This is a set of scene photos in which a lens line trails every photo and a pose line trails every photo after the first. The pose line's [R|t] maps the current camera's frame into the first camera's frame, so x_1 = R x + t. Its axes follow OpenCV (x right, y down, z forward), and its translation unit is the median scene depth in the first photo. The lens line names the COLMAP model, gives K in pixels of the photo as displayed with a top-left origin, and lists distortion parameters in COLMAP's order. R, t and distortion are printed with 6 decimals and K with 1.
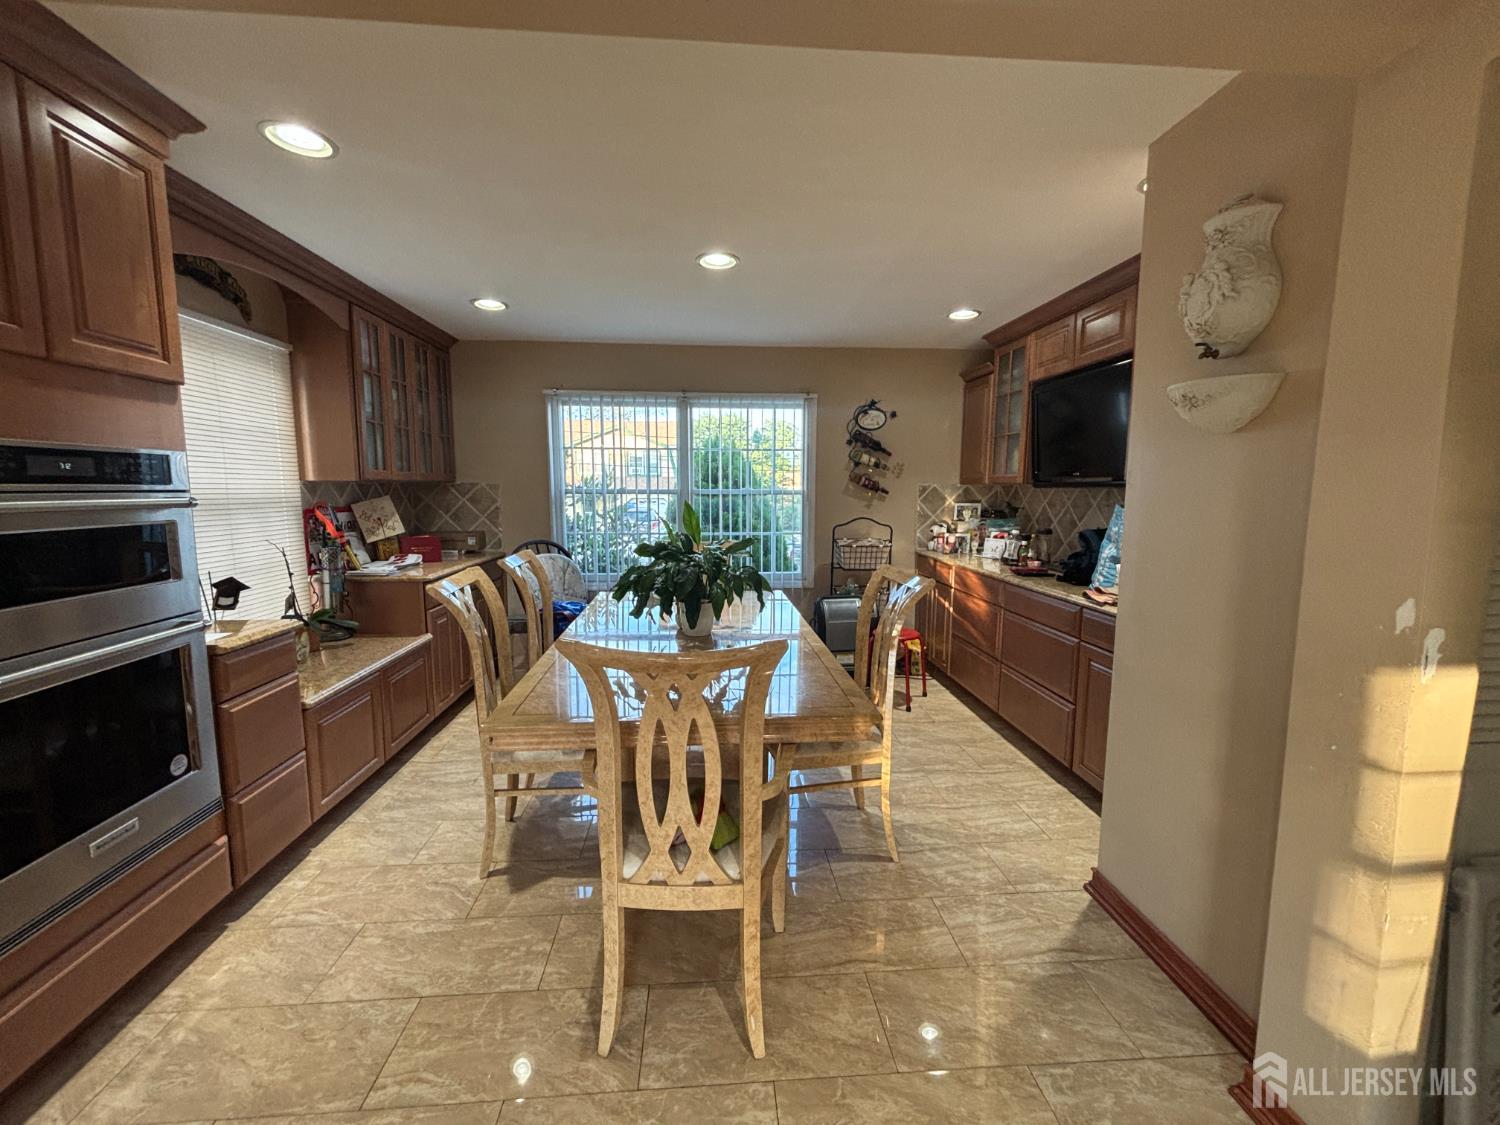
lens RADIAL K [[605.4, 0, 750.0], [0, 605.4, 562.5], [0, 0, 1]] dist [-0.000588, -0.000025]
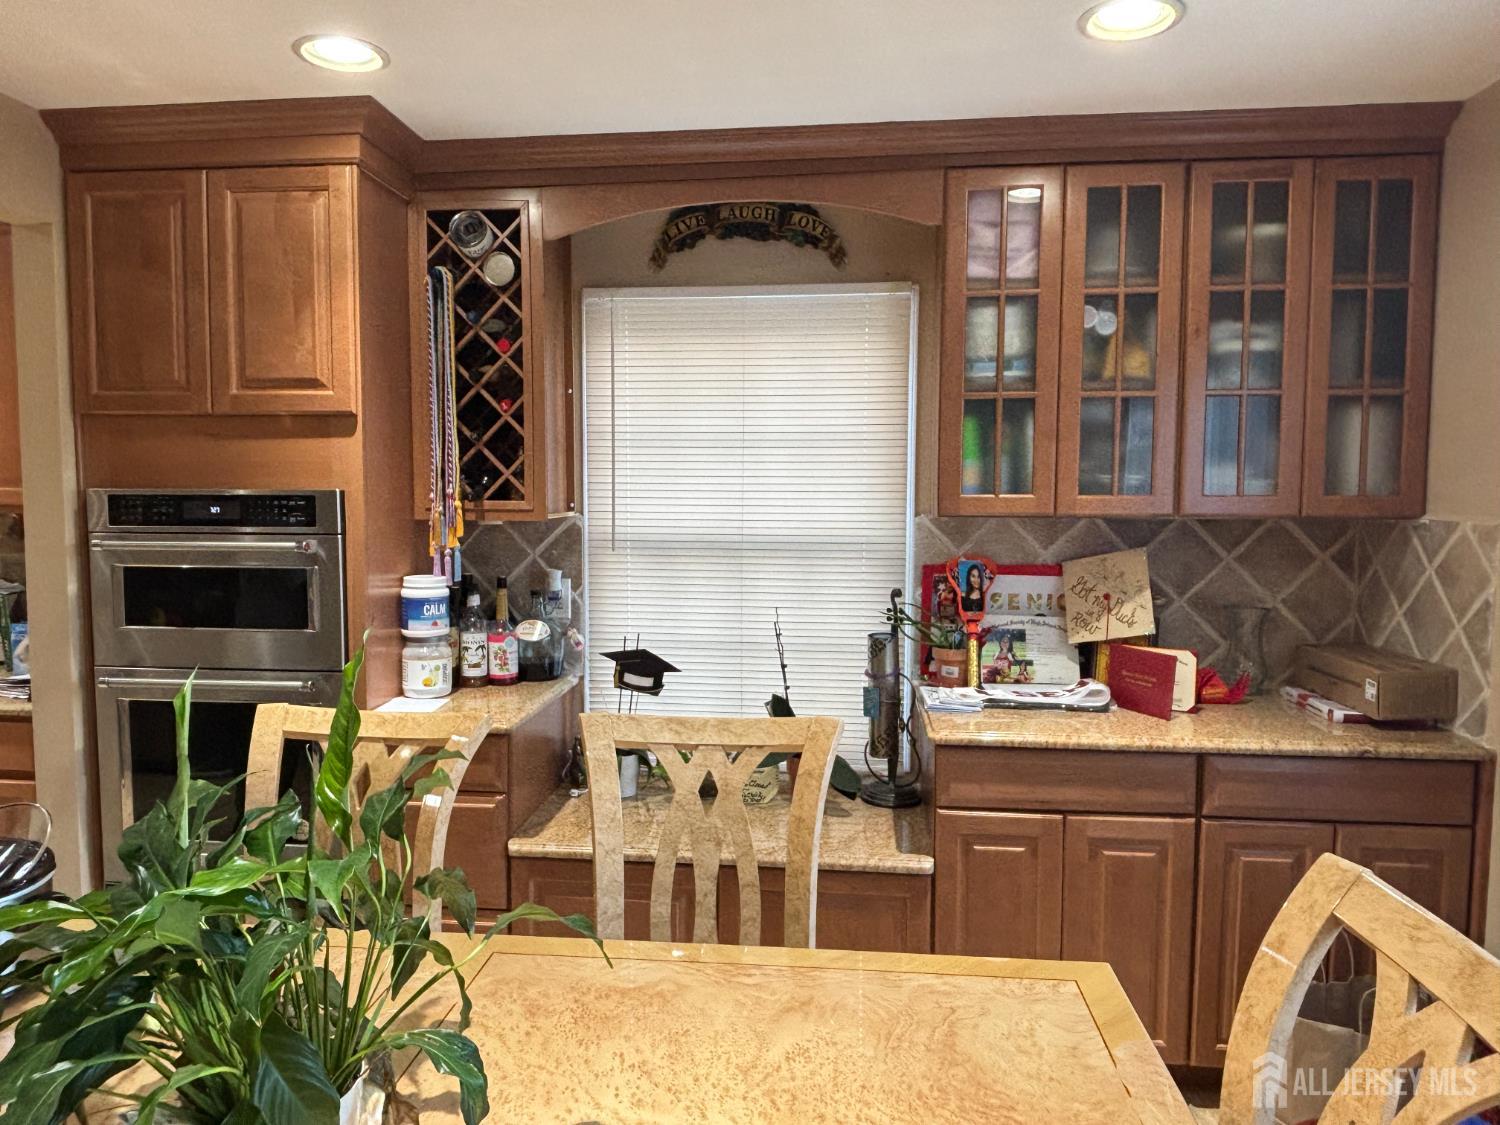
lens RADIAL K [[981.9, 0, 750.0], [0, 981.9, 562.5], [0, 0, 1]] dist [-0.004421, -0.001718]
pose [[-0.185960, 0.071285, -0.979968, 0.173206], [-0.124764, 0.987578, 0.095514, -0.139131], [0.974604, 0.140026, -0.174756, 0.887285]]
